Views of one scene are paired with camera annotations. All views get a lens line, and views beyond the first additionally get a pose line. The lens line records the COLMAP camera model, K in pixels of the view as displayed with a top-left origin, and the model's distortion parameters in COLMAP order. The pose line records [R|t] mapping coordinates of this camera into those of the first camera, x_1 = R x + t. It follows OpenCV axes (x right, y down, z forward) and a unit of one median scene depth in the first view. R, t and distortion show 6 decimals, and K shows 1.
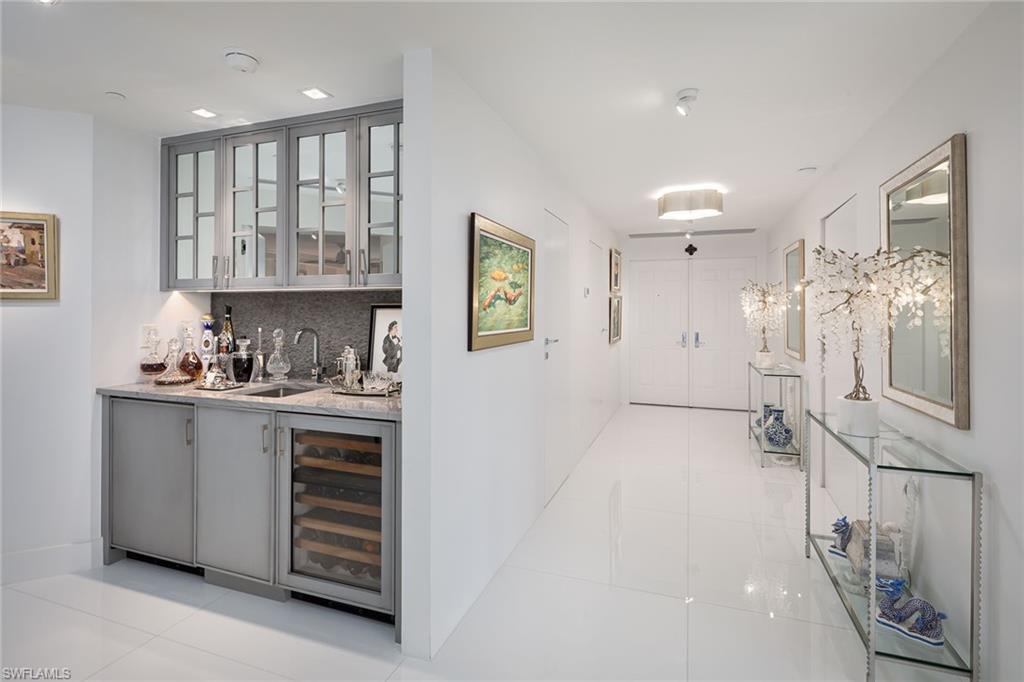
lens RADIAL K [[509.5, 0, 510.7], [0, 509.5, 310.3], [0, 0, 1]] dist [0.007795, -0.000714]
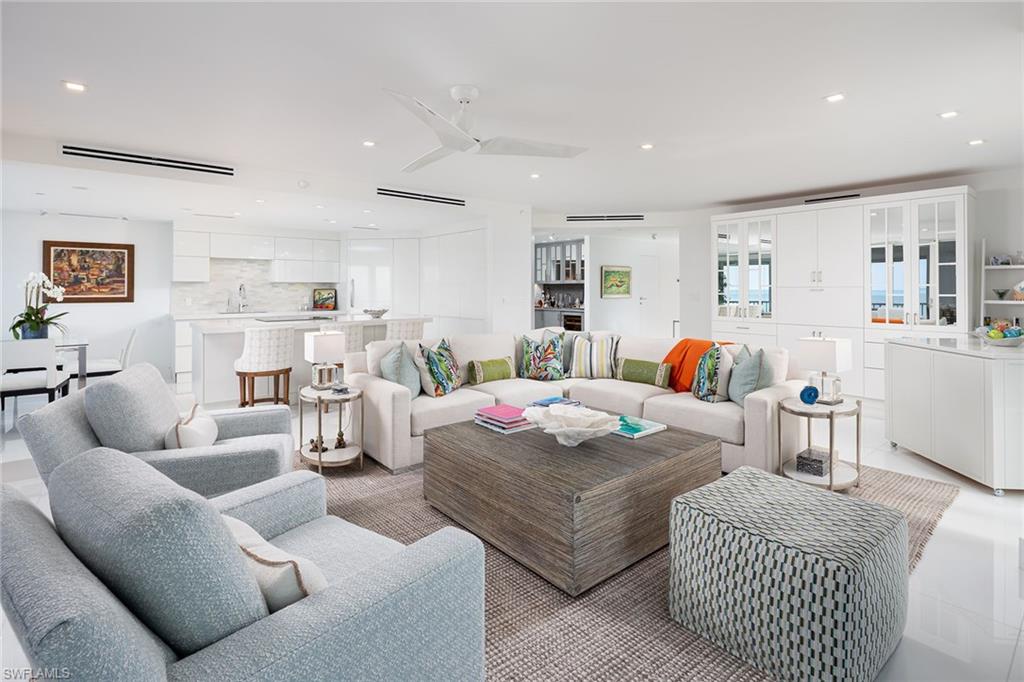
lens RADIAL K [[509.5, 0, 507.0], [0, 509.5, 285.4], [0, 0, 1]] dist [0.007795, -0.000714]
pose [[0.859799, -0.003089, -0.510623, 1.130067], [0.002709, 0.999995, -0.001487, -0.020291], [0.510625, -0.000105, 0.859804, -2.453490]]
